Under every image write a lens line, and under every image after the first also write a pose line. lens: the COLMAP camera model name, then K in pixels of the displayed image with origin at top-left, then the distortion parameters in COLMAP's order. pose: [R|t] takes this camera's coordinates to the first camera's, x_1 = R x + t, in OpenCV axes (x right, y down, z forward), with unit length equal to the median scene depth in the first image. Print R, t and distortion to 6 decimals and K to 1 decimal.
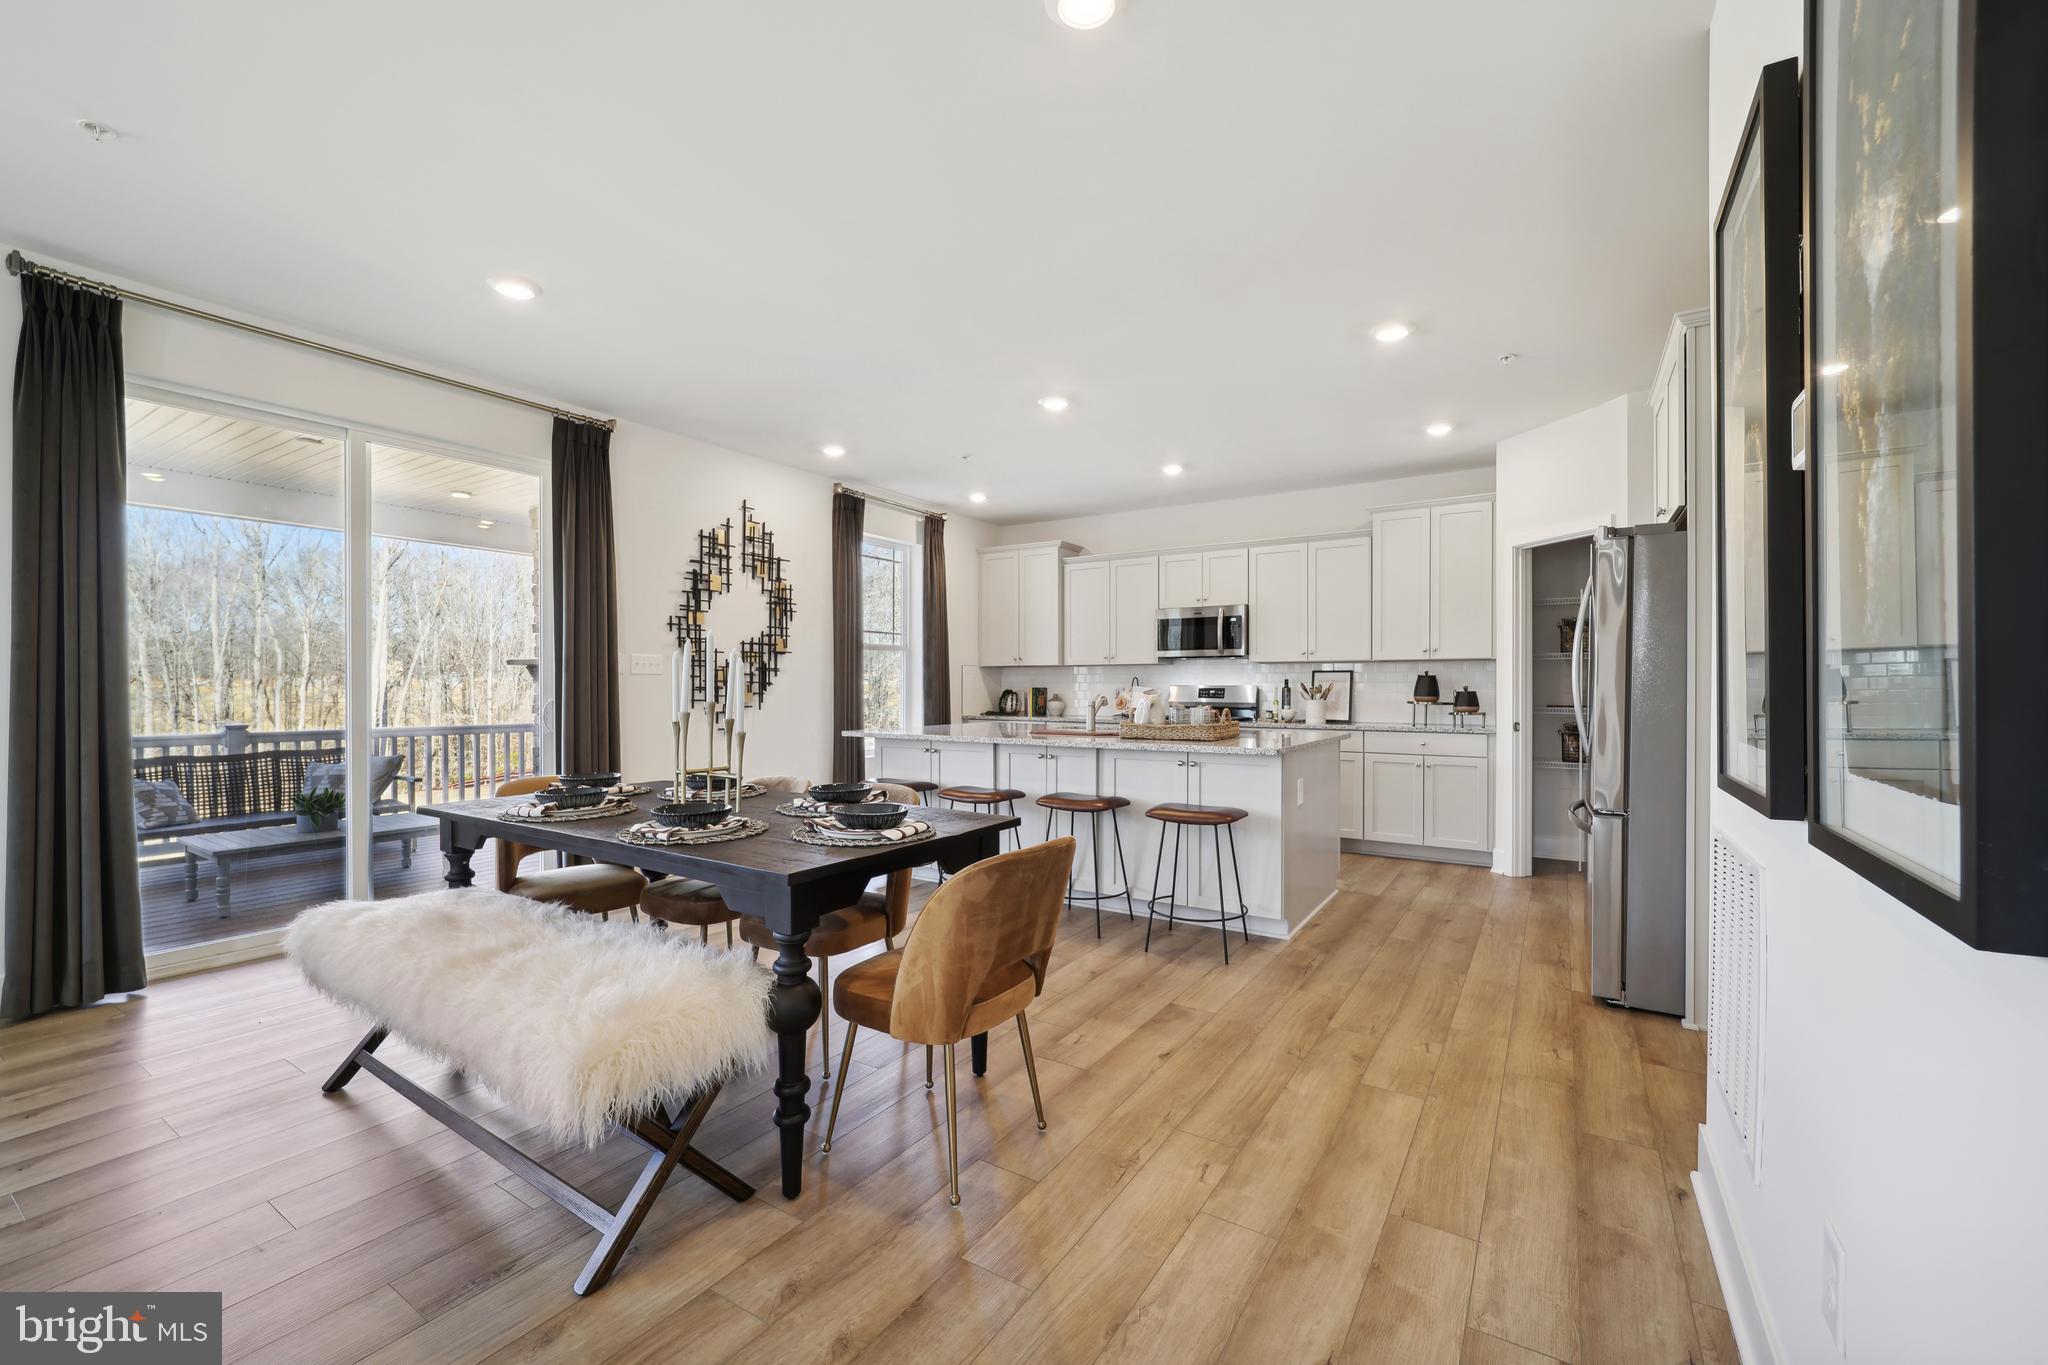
lens RADIAL K [[824.6, 0, 1024.0], [0, 824.6, 682.5], [0, 0, 1]] dist [-0.000488, -0.000108]
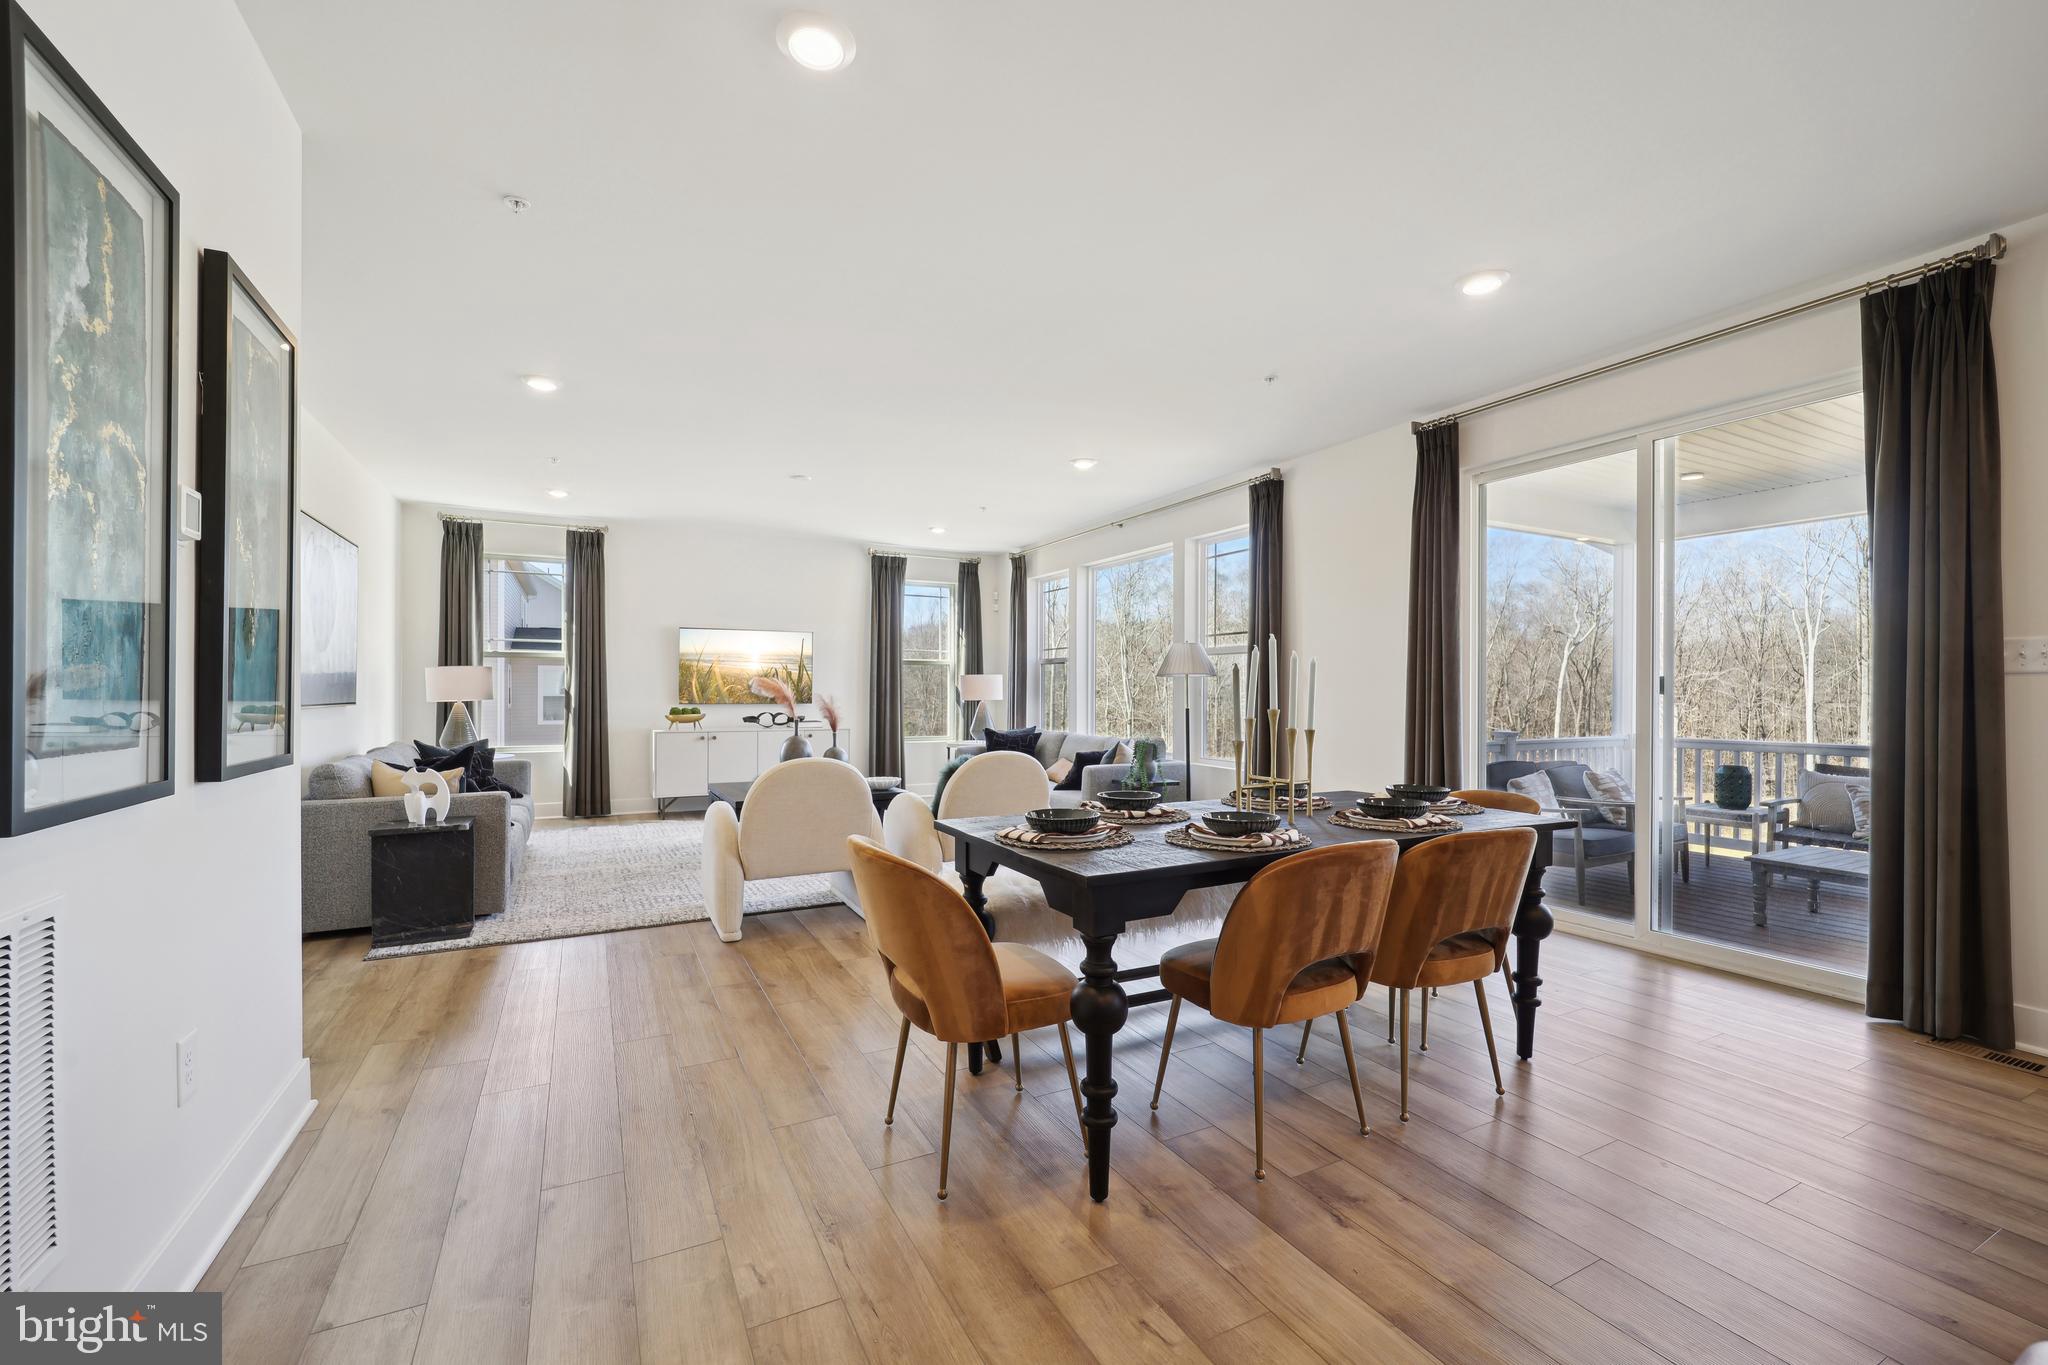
lens RADIAL K [[836.8, 0, 1022.7], [0, 836.8, 688.5], [0, 0, 1]] dist [-0.007825, -0.000266]
pose [[-0.489934, -0.005114, -0.871745, 0.285760], [0.000838, 0.999980, -0.006338, 0.002648], [0.871759, -0.003836, -0.489919, 0.572385]]
